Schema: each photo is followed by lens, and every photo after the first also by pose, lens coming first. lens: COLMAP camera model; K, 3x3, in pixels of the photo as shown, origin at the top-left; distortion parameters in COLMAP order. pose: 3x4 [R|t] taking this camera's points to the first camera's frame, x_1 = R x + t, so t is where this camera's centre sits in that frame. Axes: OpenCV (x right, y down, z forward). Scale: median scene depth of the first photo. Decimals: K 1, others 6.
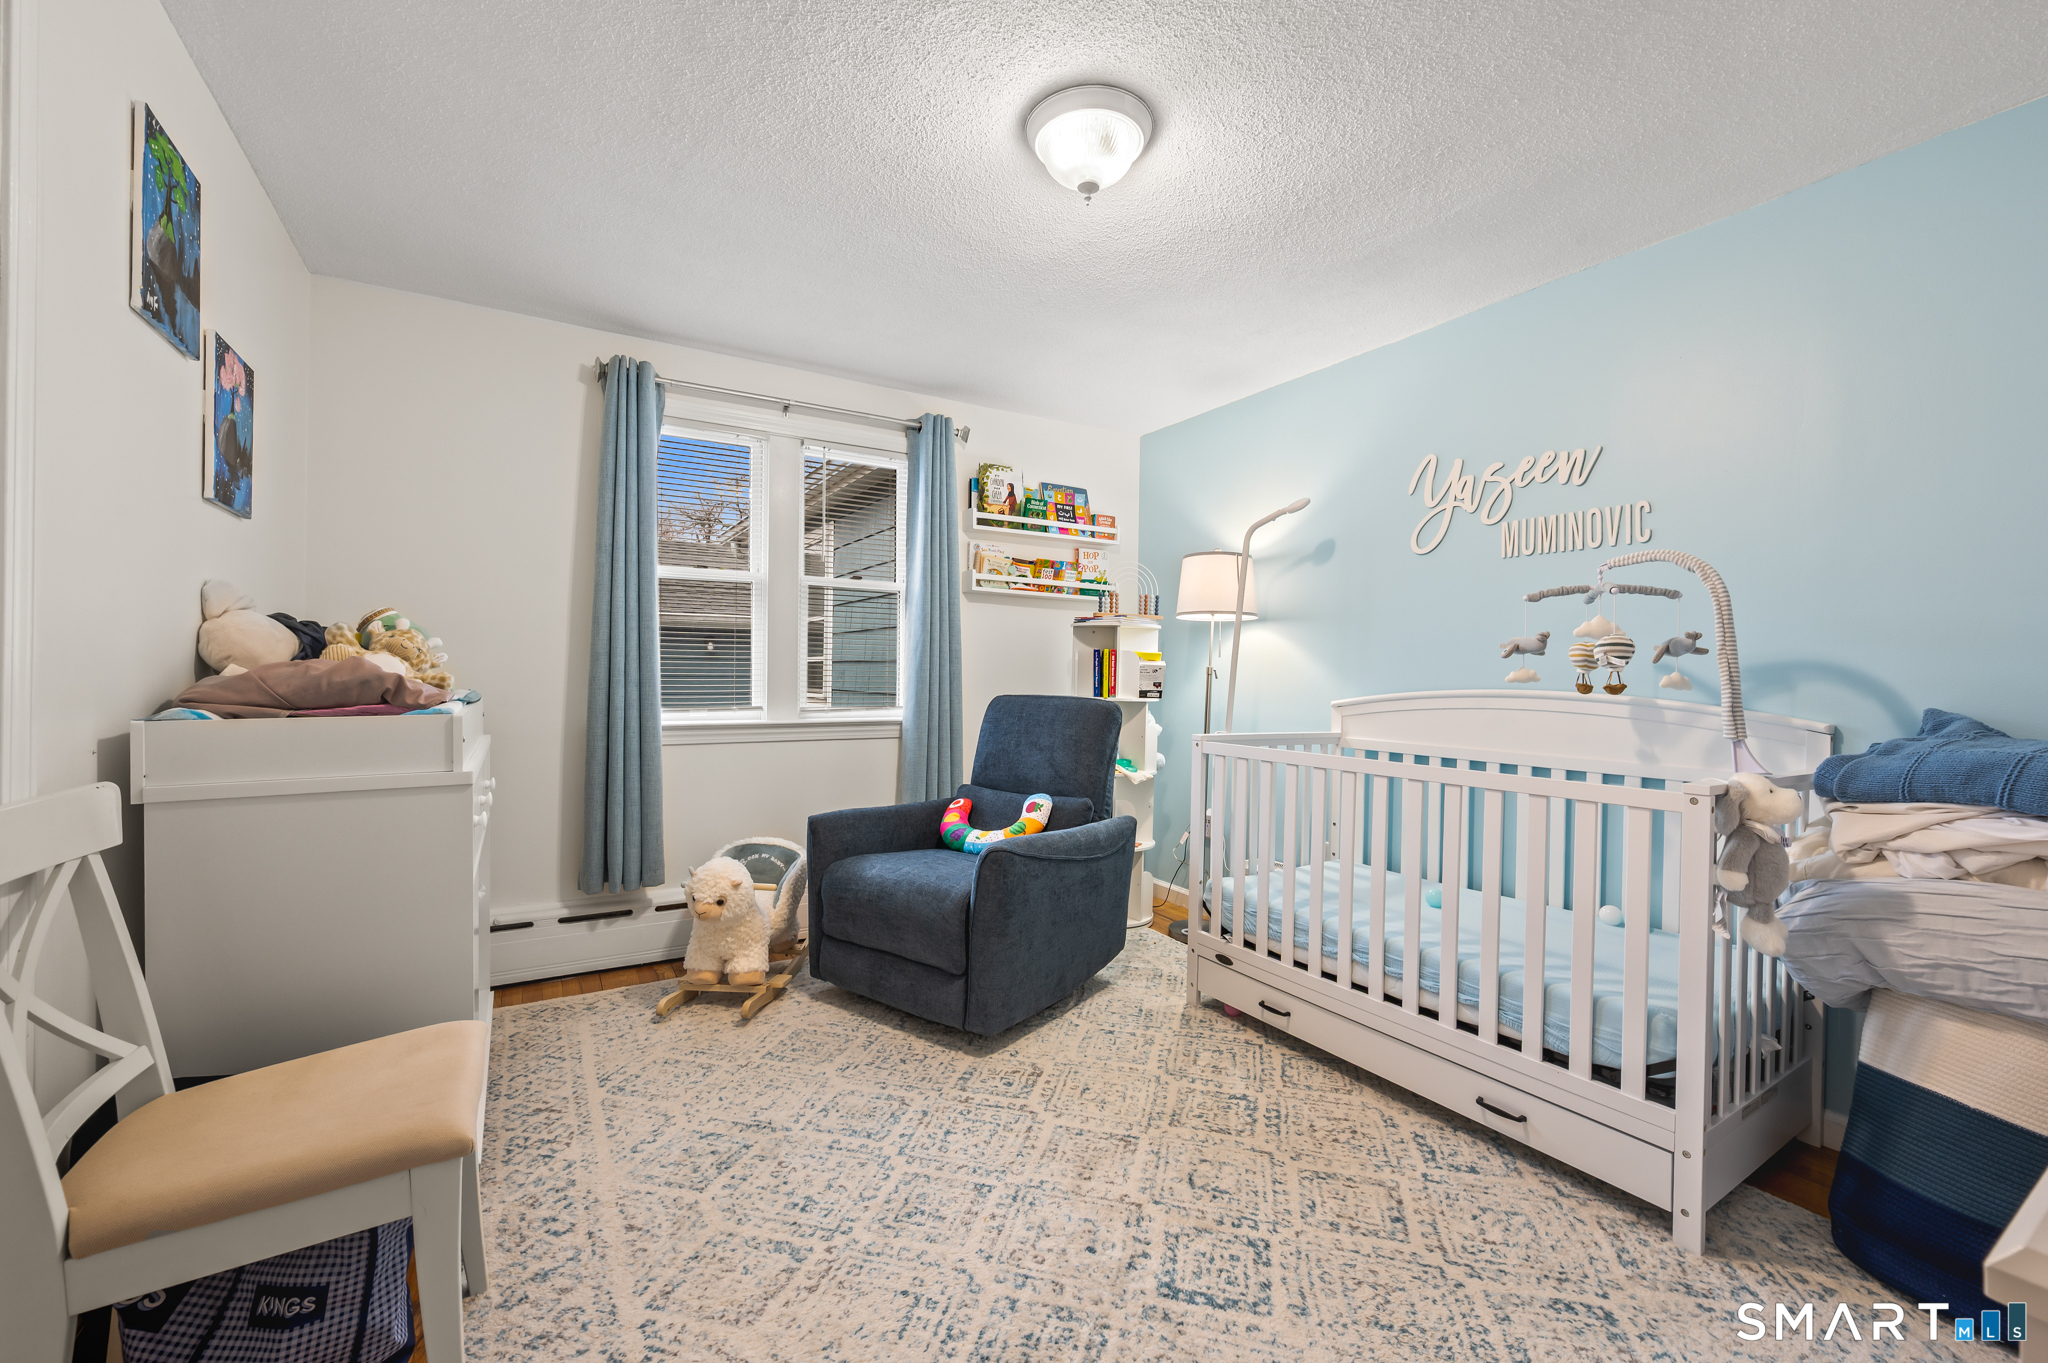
lens RADIAL K [[792.9, 0, 1024.0], [0, 792.9, 681.5], [0, 0, 1]] dist [-0.000672, -0.000166]
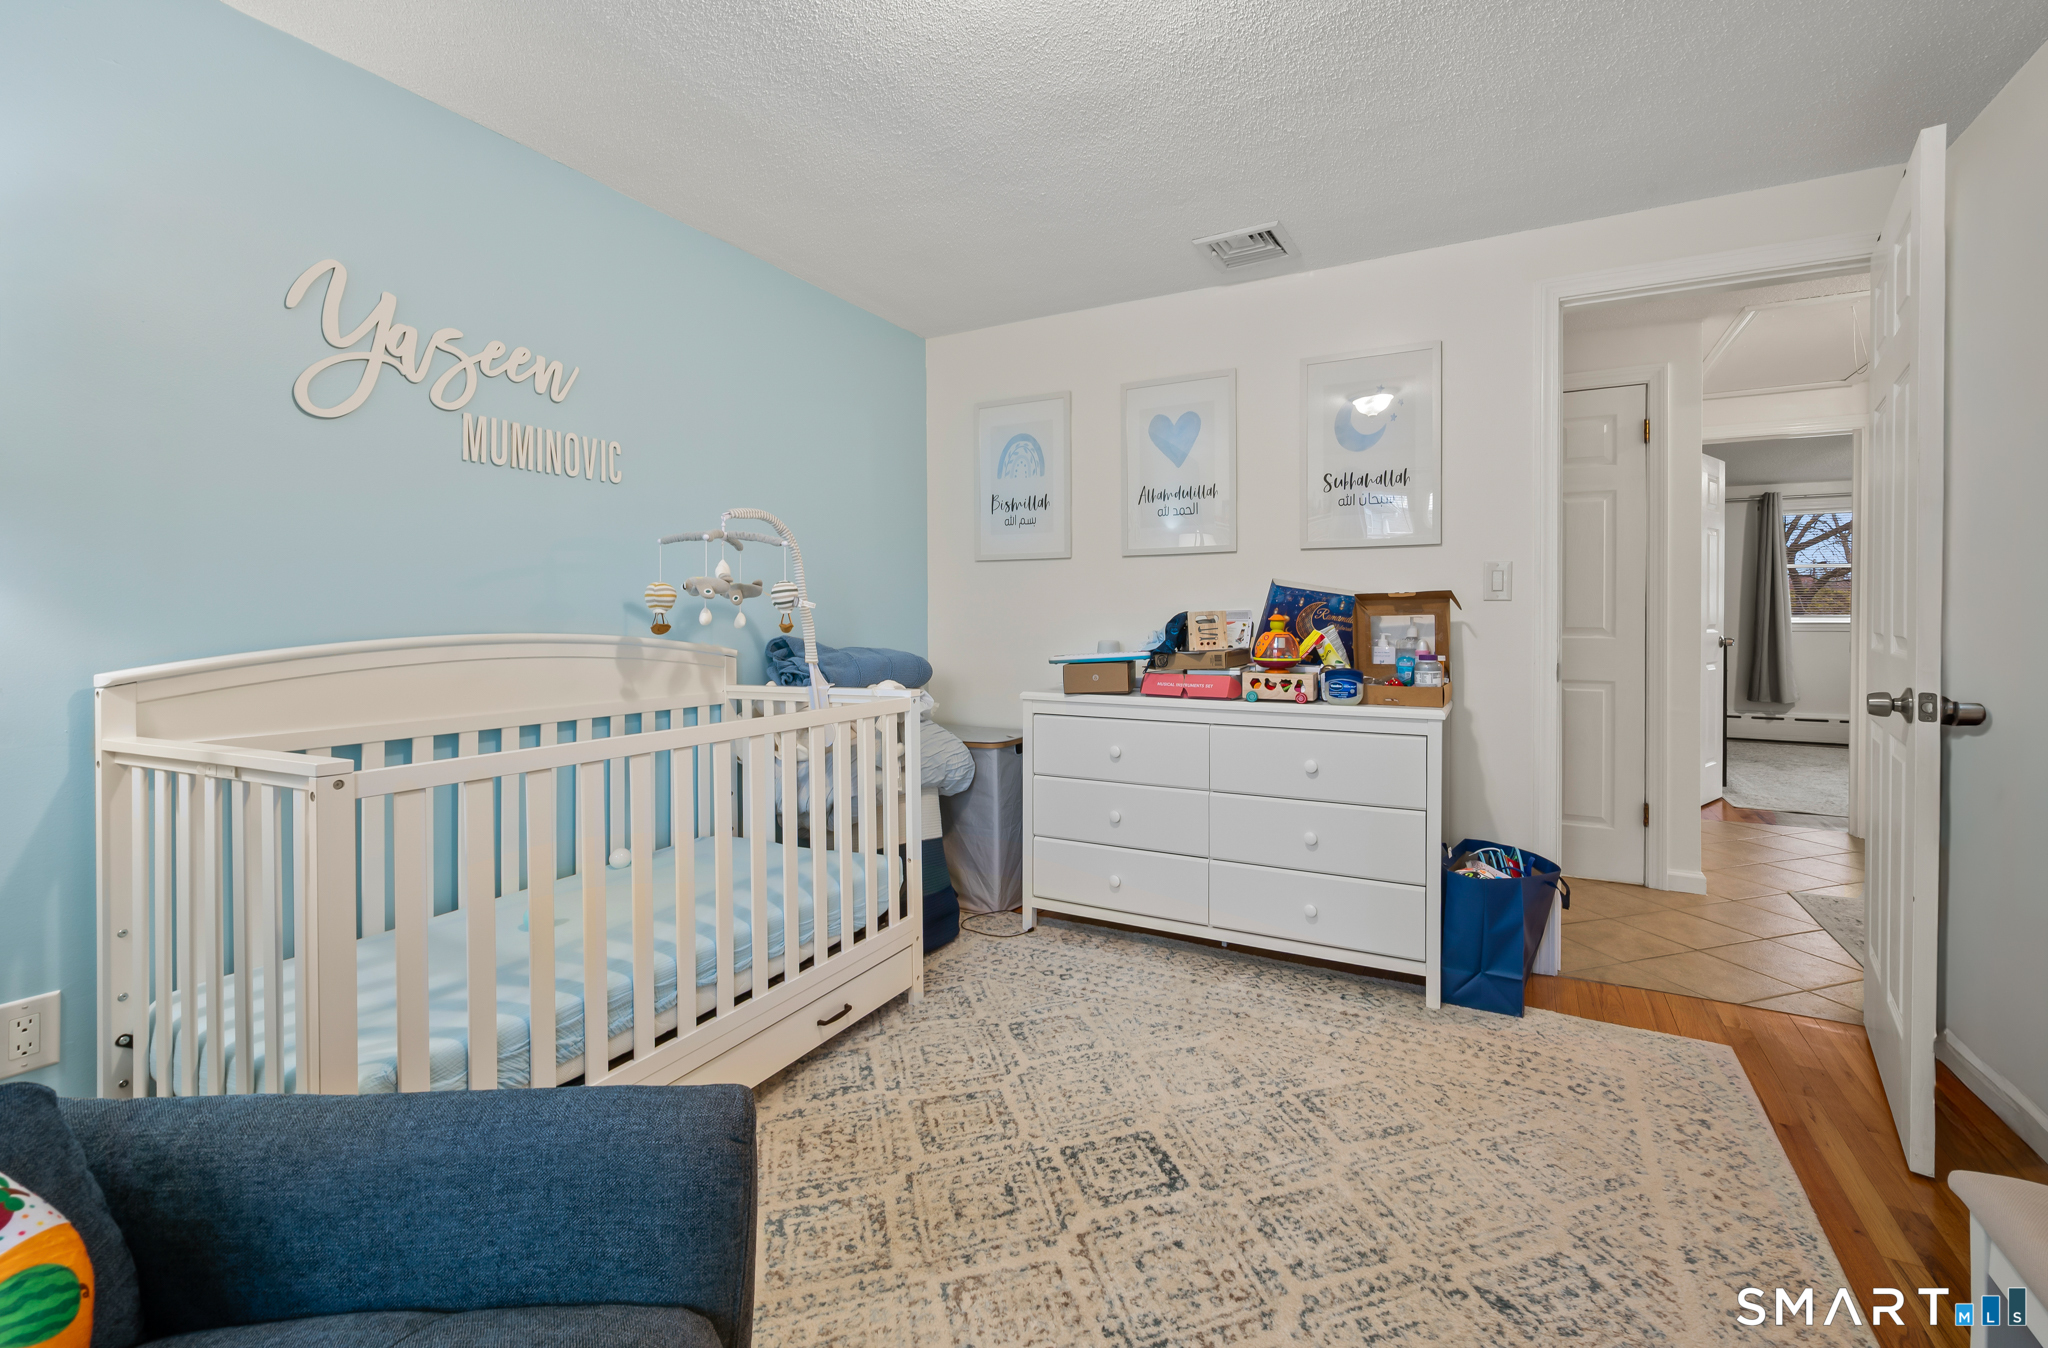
lens RADIAL K [[925.8, 0, 1023.7], [0, 925.8, 623.3], [0, 0, 1]] dist [0.001962, 0.000156]
pose [[-0.523672, -0.020289, 0.851678, -0.411066], [-0.001218, 0.999733, 0.023066, -0.020274], [-0.851919, 0.011041, -0.523557, 0.964460]]
